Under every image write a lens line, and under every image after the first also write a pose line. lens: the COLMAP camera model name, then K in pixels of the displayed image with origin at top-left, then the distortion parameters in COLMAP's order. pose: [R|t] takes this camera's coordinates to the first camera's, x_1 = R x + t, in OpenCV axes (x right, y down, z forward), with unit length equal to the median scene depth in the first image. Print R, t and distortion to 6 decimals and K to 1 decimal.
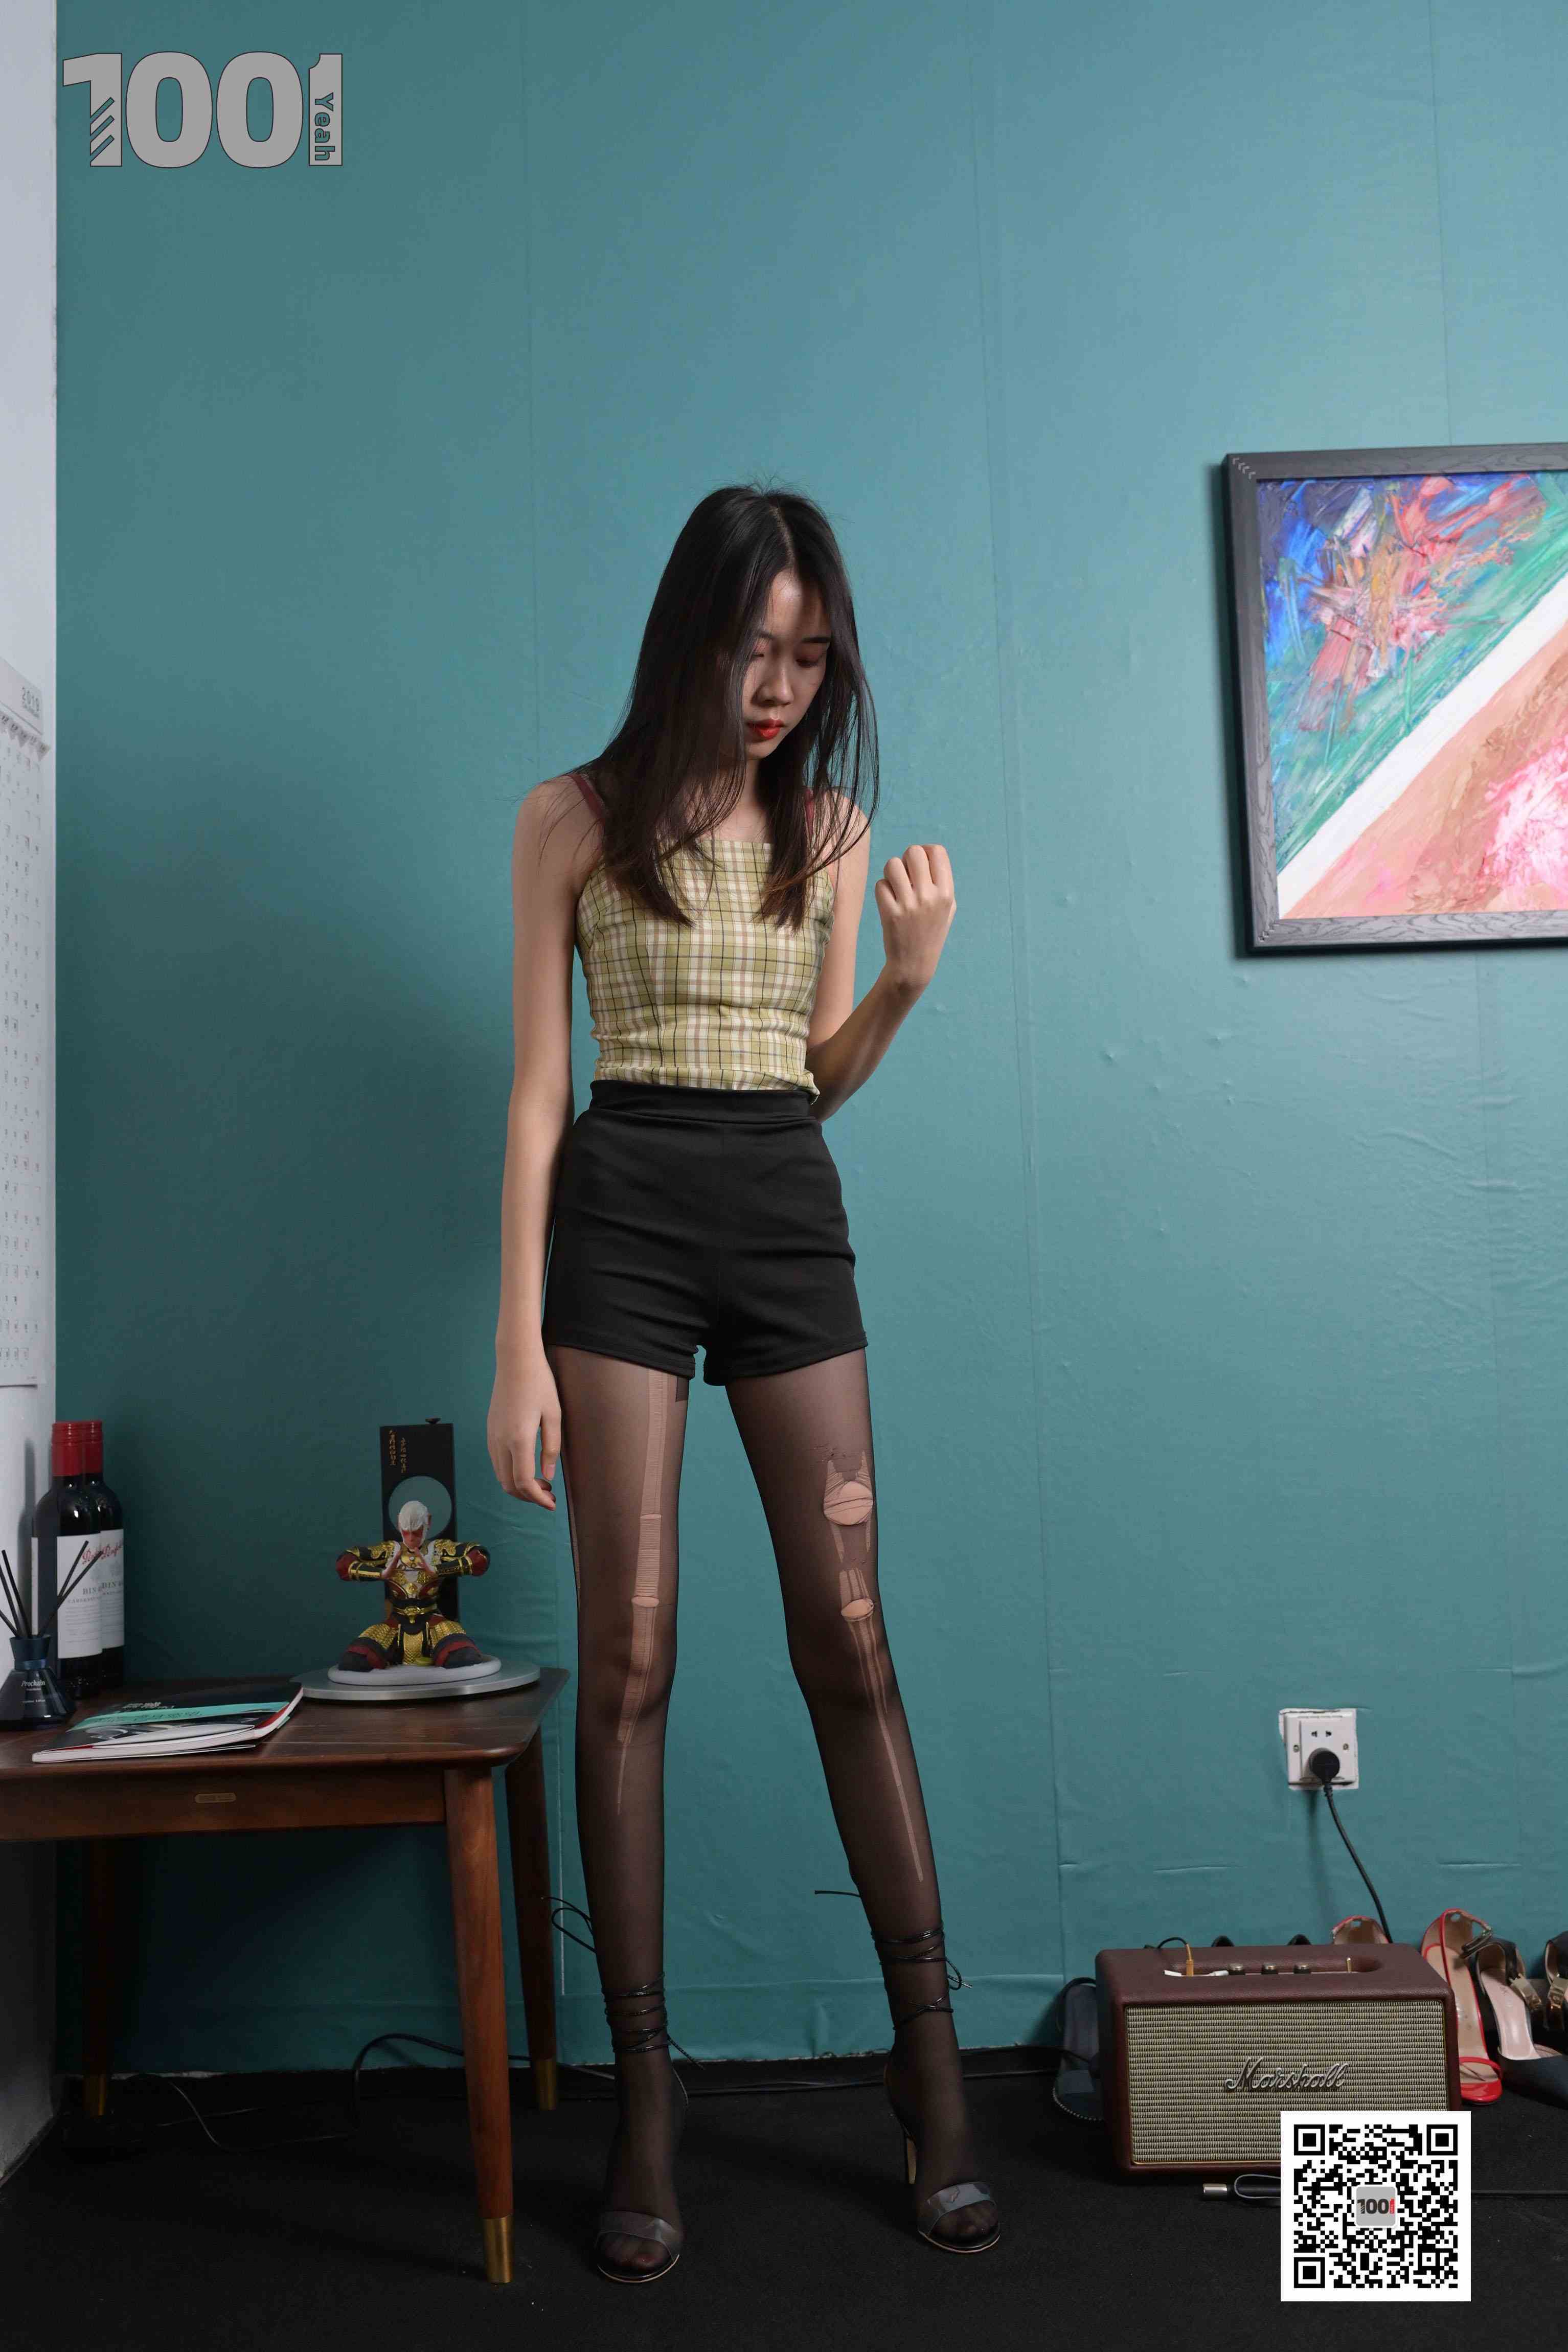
lens RADIAL K [[2358.9, 0, 776.5], [0, 2358.9, 1167.0], [0, 0, 1]] dist [0.000750, 0.000000]
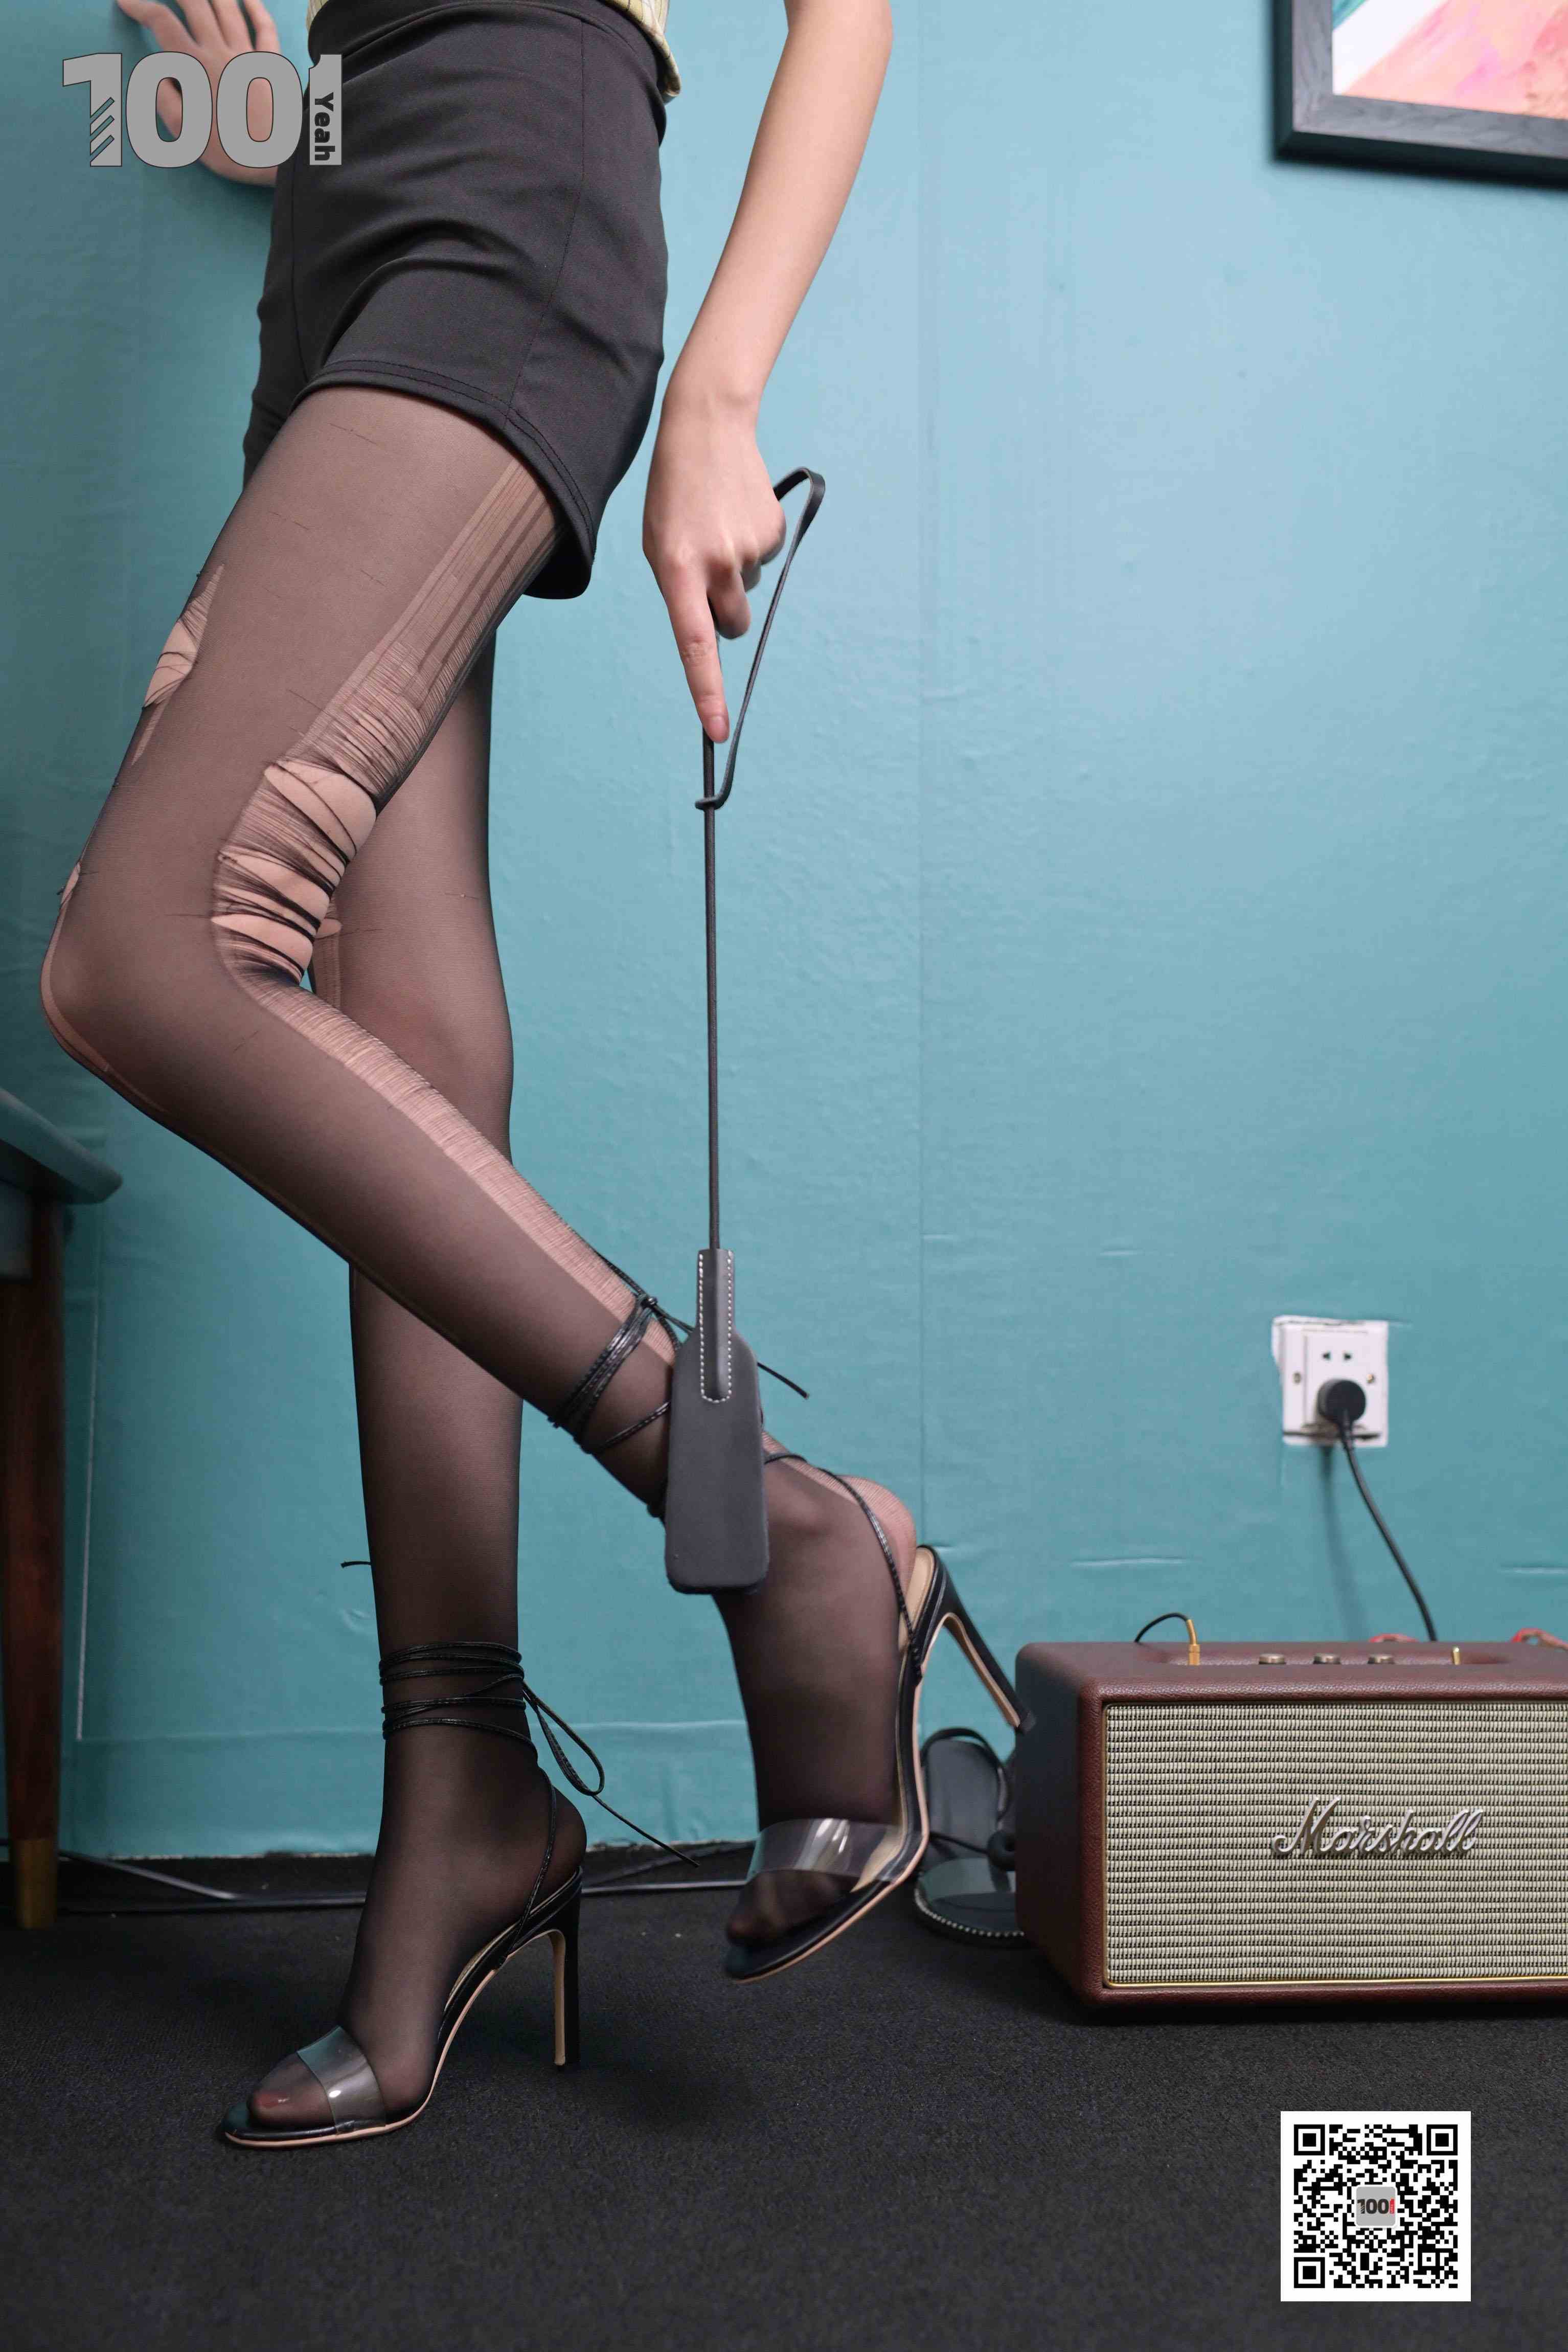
lens RADIAL K [[2358.9, 0, 786.2], [0, 2358.9, 1184.6], [0, 0, 1]] dist [0.000750, 0.000000]
pose [[0.986455, 0.056058, 0.154155, -0.016006], [-0.056140, 0.998416, -0.003824, 0.207626], [-0.154125, -0.004882, 0.988039, 0.401072]]
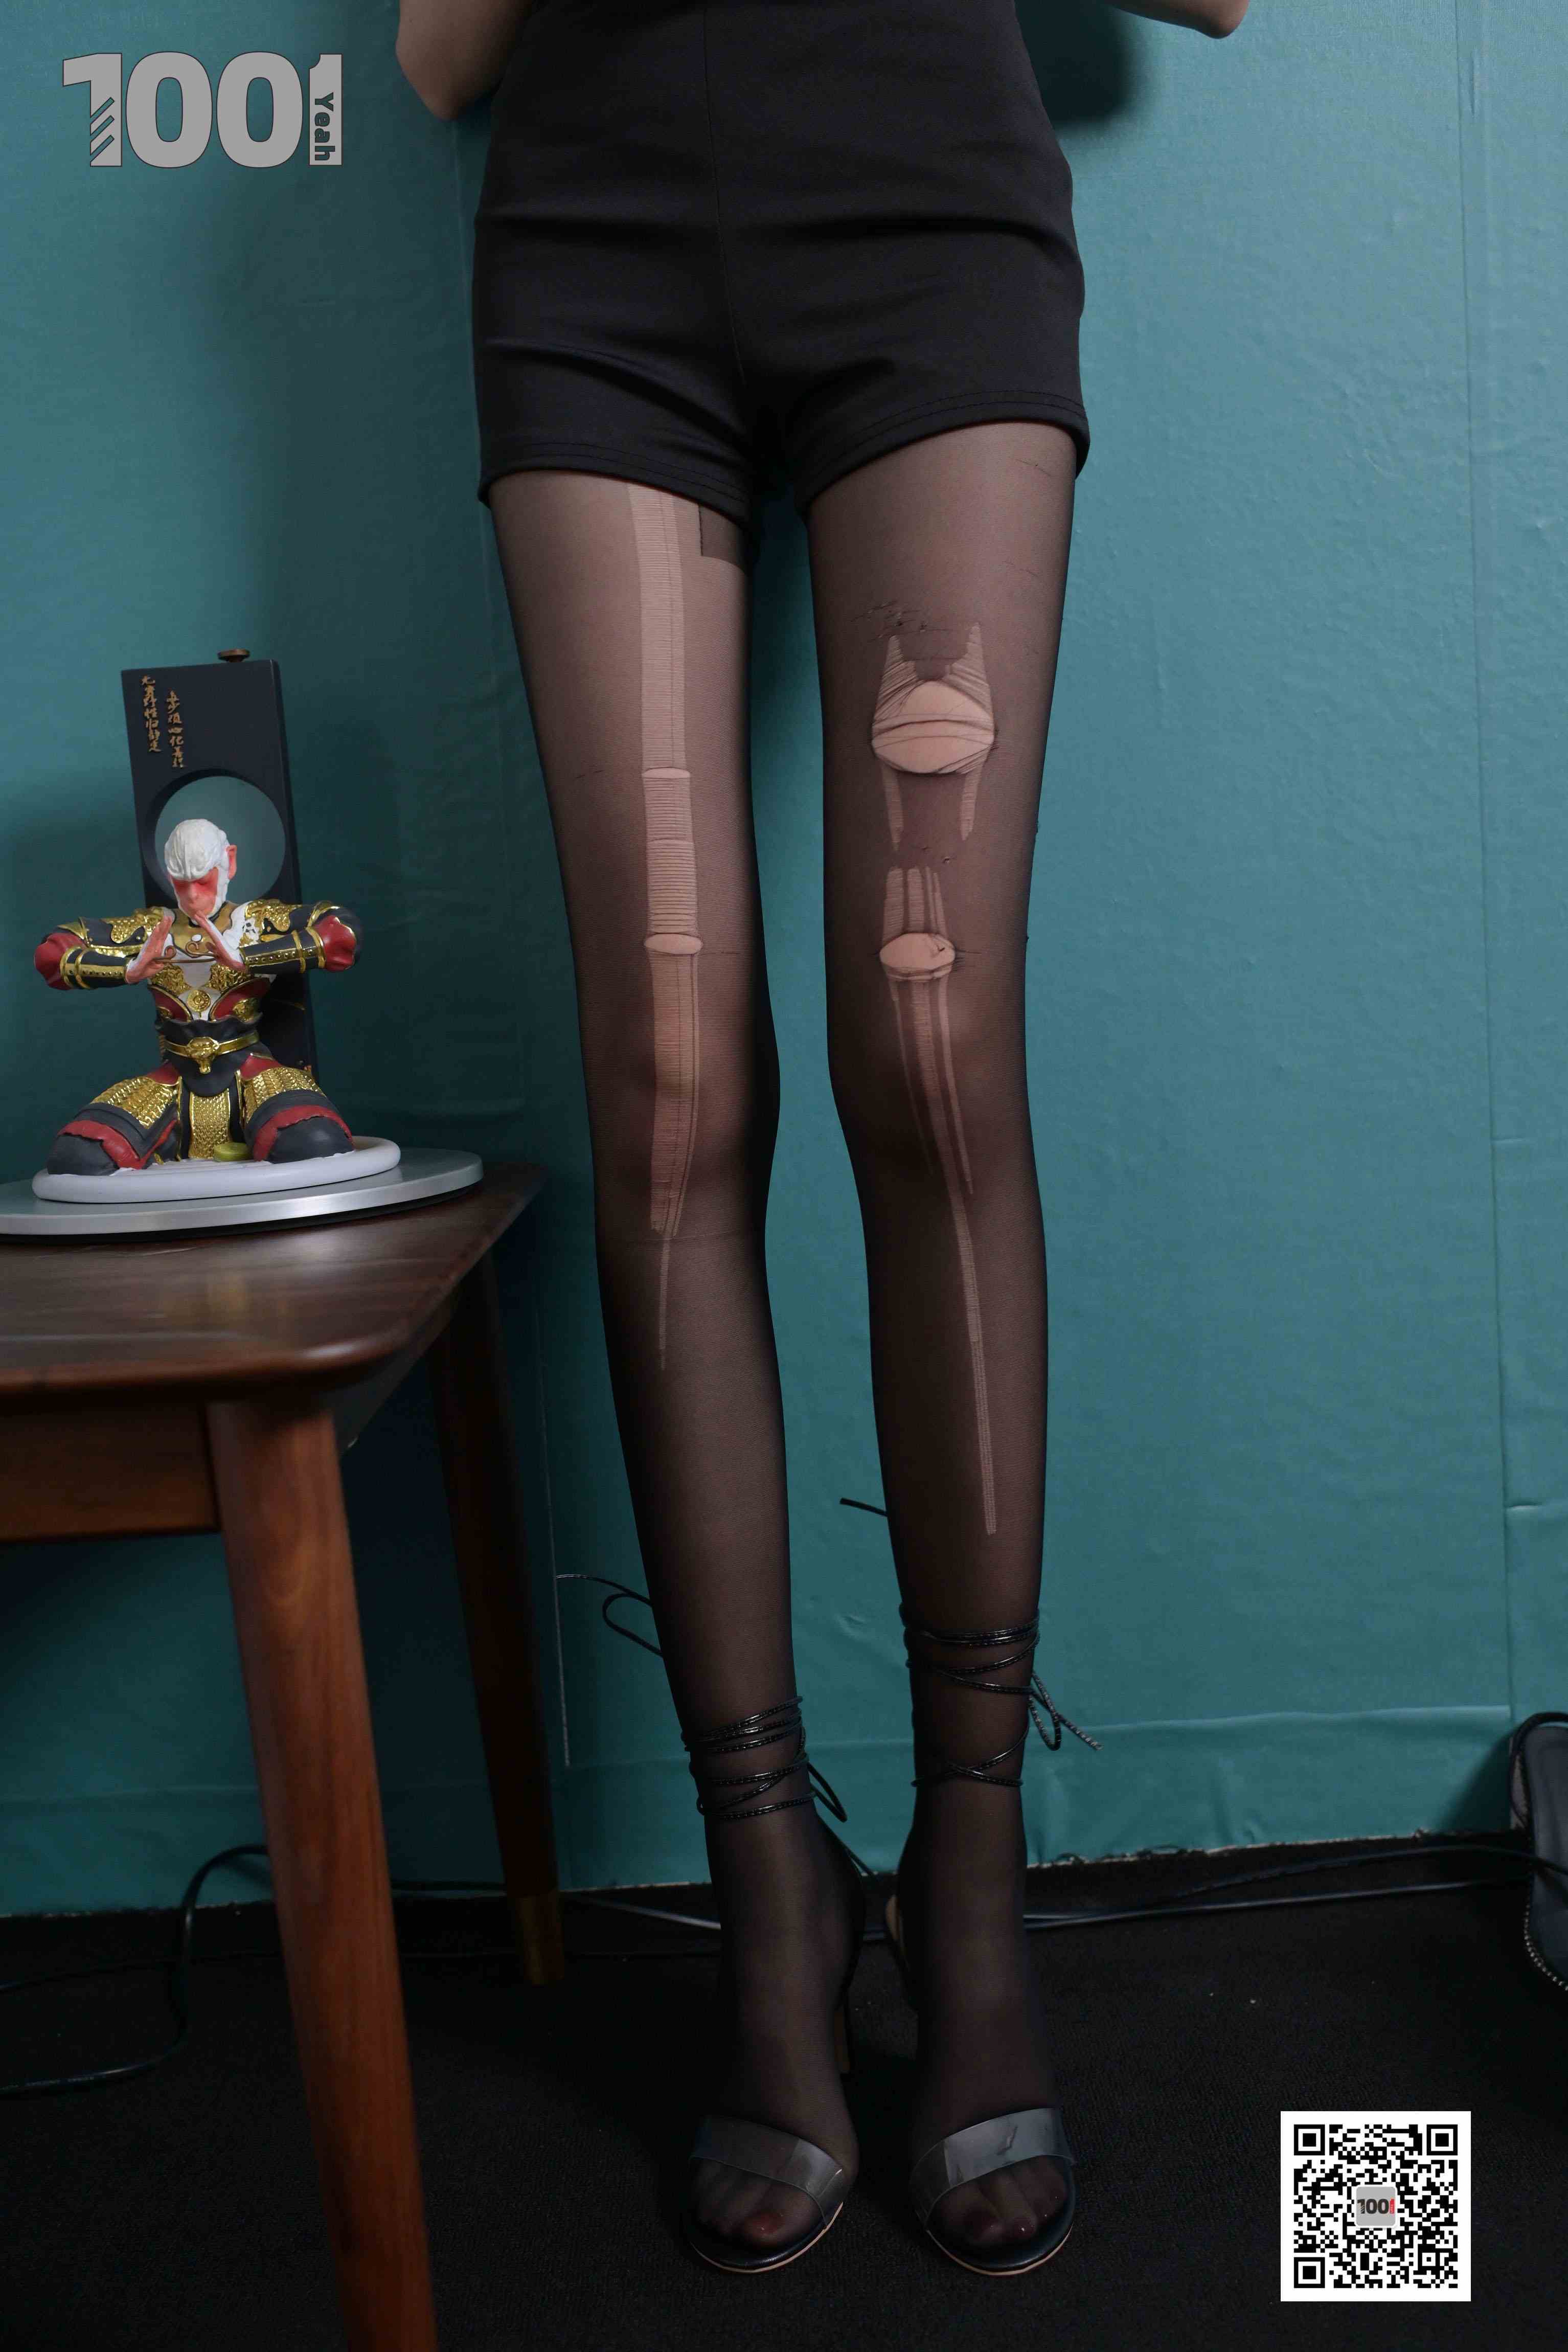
lens RADIAL K [[2358.9, 0, 773.3], [0, 2358.9, 1189.4], [0, 0, 1]] dist [0.000750, 0.000000]
pose [[0.999499, -0.027422, -0.015785, -0.032235], [0.030053, 0.978820, 0.202504, 0.117717], [0.009897, -0.202877, 0.979154, 0.507196]]
